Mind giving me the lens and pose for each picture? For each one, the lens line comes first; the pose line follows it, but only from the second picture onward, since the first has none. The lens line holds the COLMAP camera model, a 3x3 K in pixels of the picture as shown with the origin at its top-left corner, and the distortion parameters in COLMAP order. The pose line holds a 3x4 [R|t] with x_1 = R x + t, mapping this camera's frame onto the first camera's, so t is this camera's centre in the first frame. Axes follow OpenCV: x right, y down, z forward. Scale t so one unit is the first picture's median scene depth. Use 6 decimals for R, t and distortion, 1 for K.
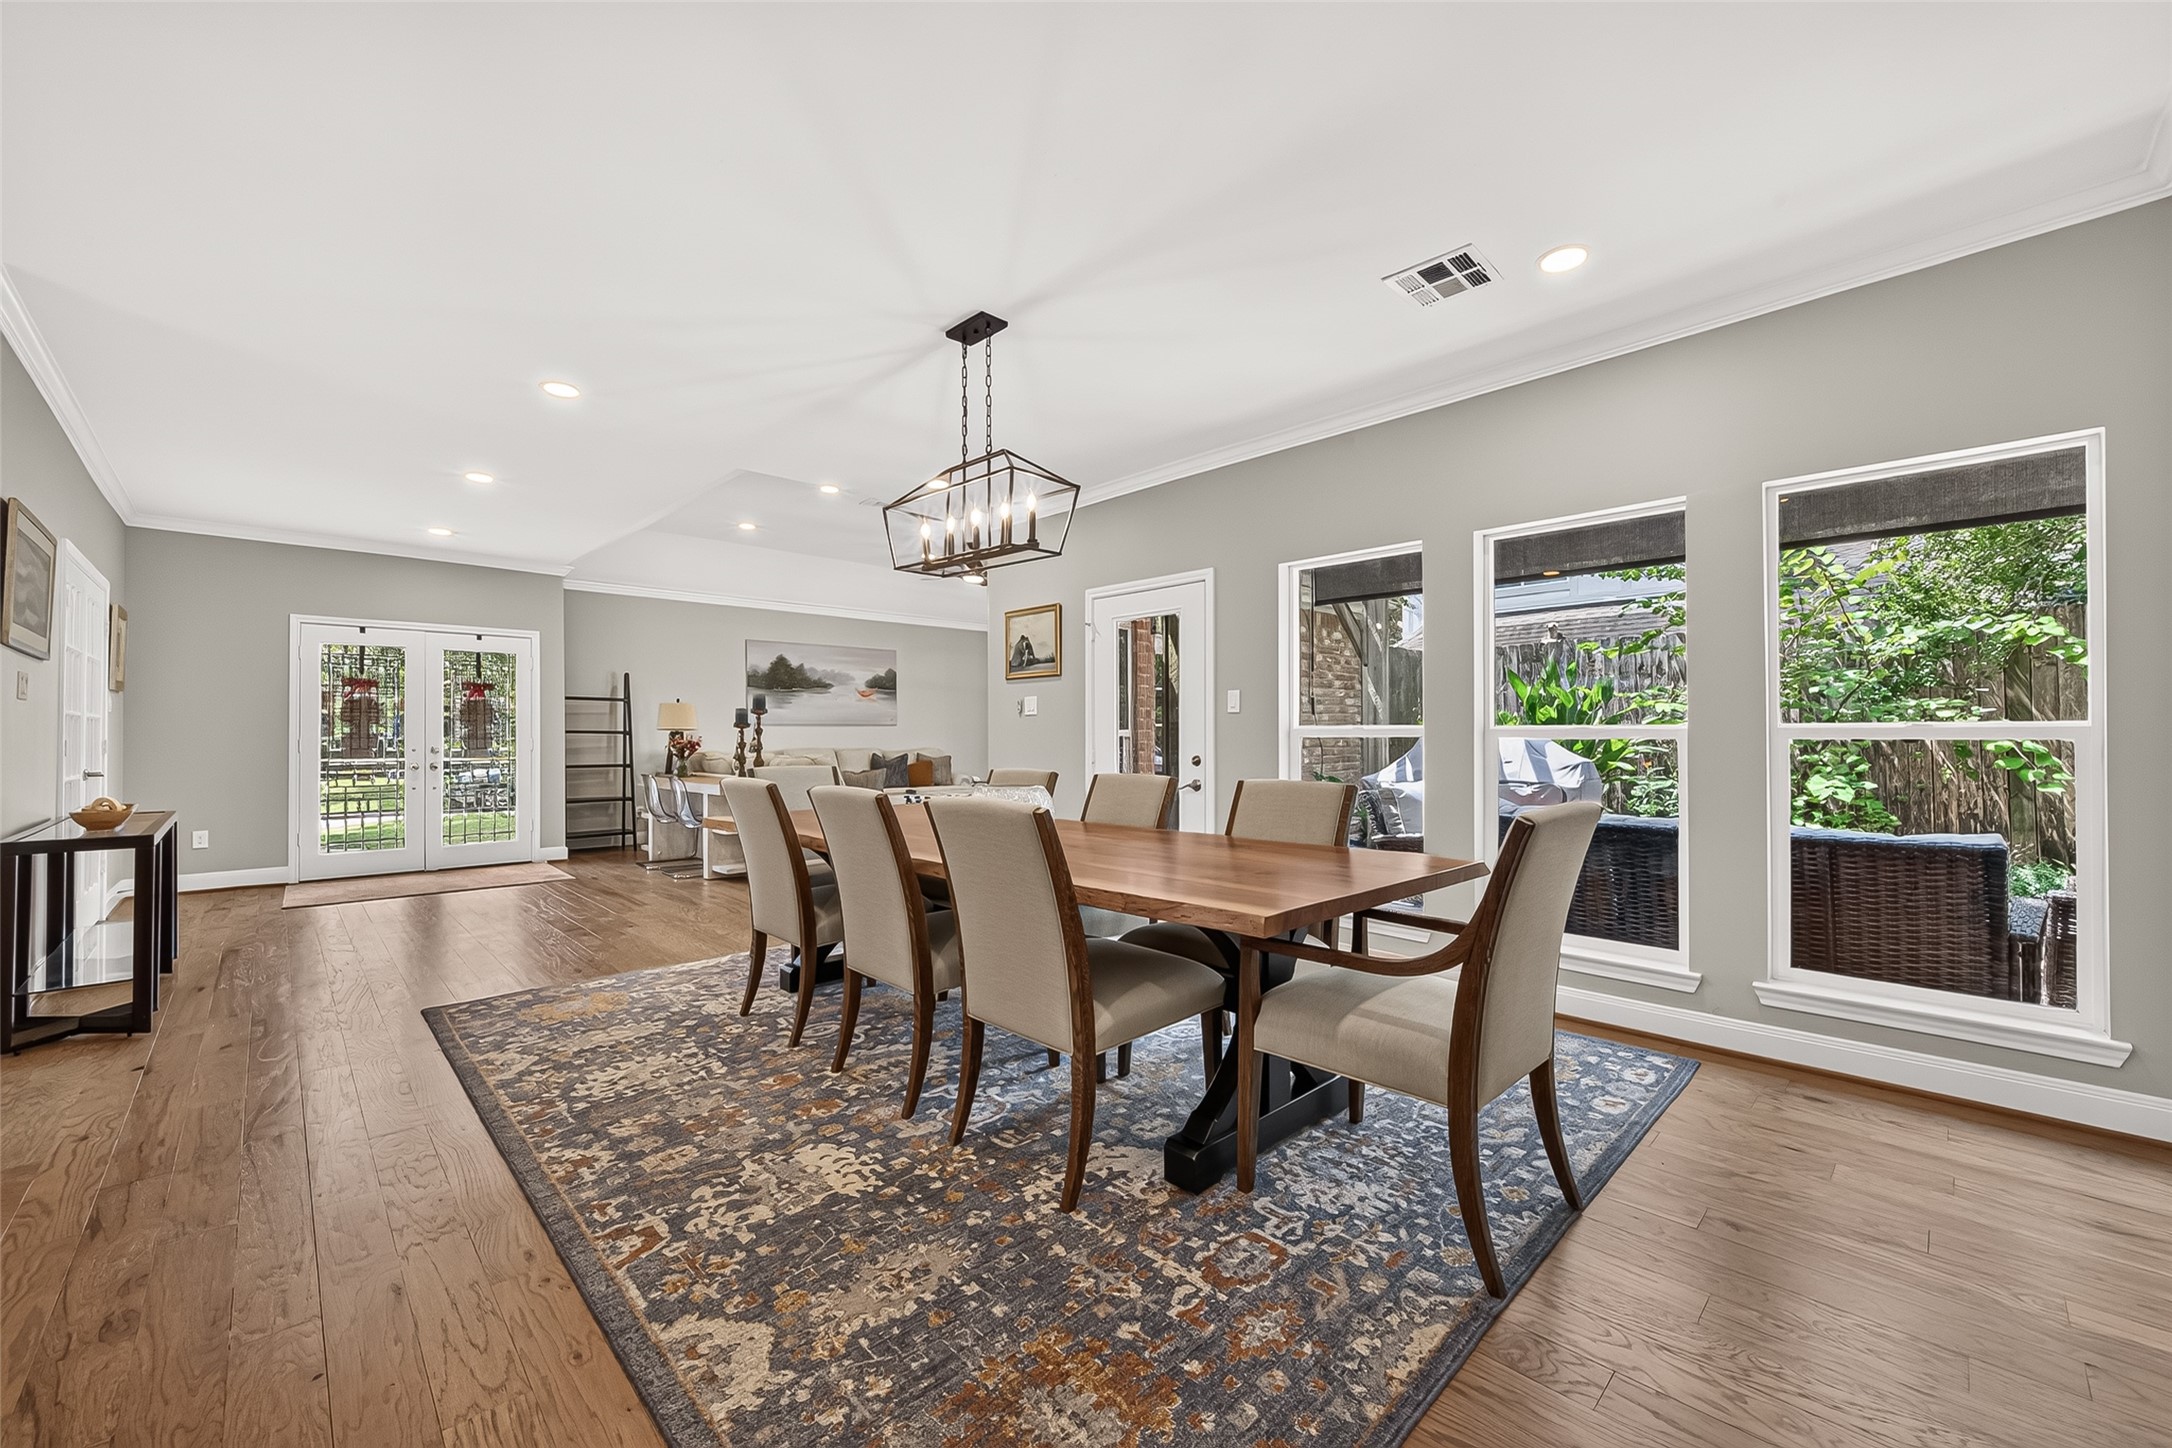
lens RADIAL K [[845.7, 0, 1089.4], [0, 845.7, 725.3], [0, 0, 1]] dist [0.000097, 0.000008]
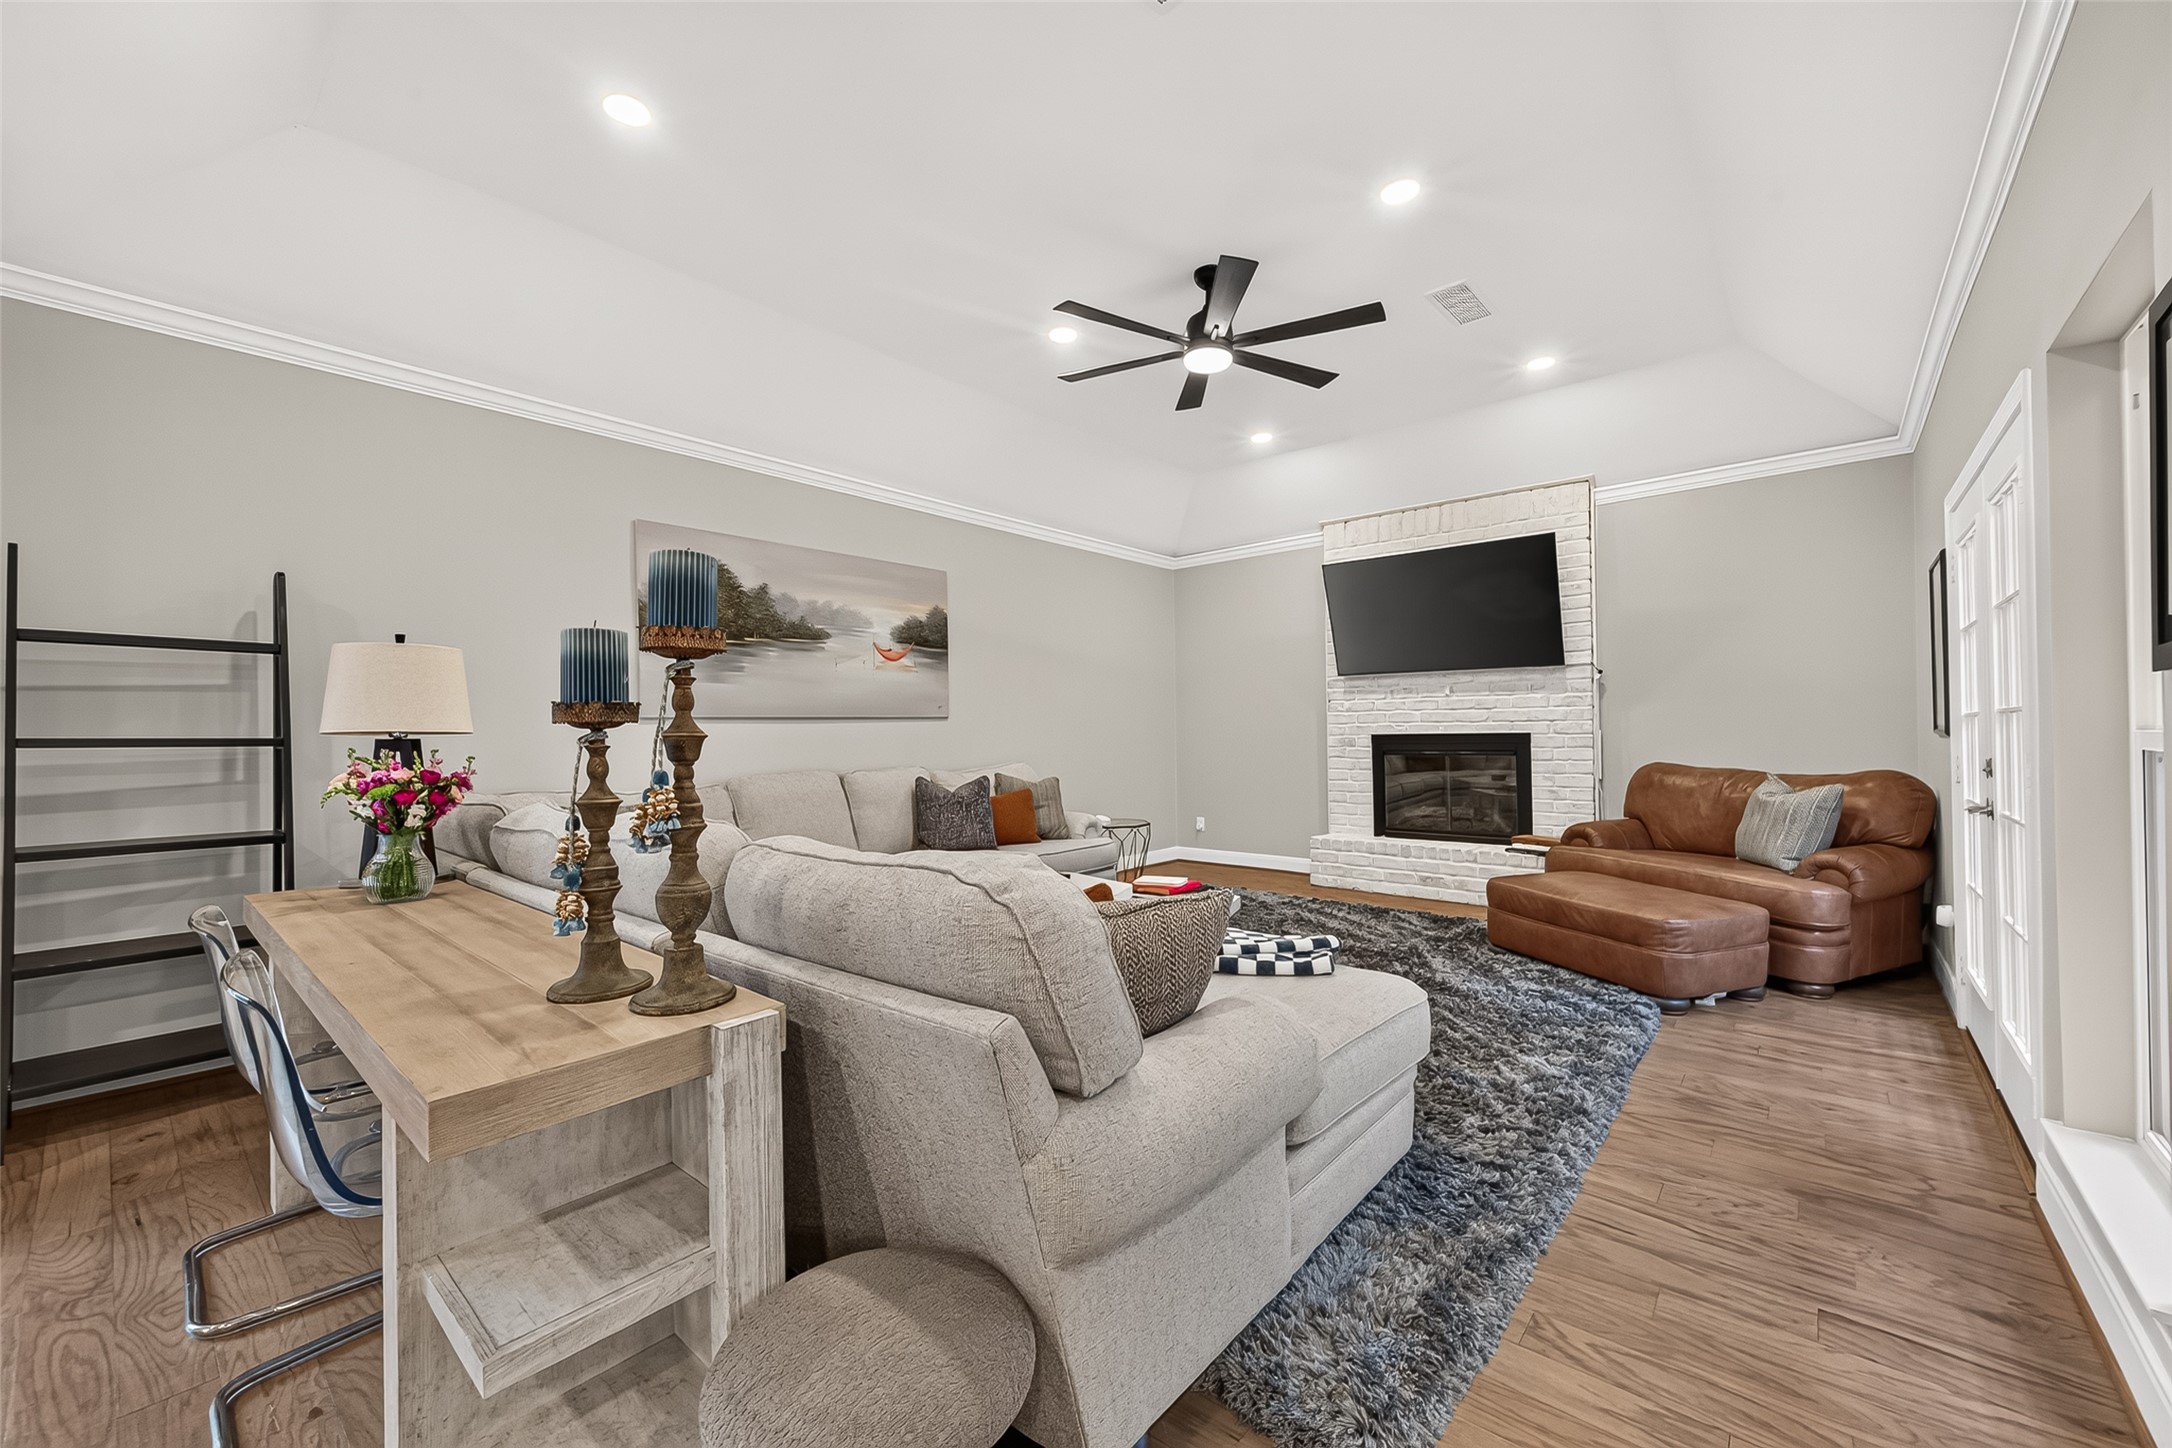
lens RADIAL K [[845.7, 0, 1083.5], [0, 845.7, 728.2], [0, 0, 1]] dist [0.000097, 0.000008]
pose [[0.995899, -0.006130, 0.090269, -0.211925], [0.005363, 0.999947, 0.008742, 0.001655], [-0.090318, -0.008222, 0.995879, 0.533174]]
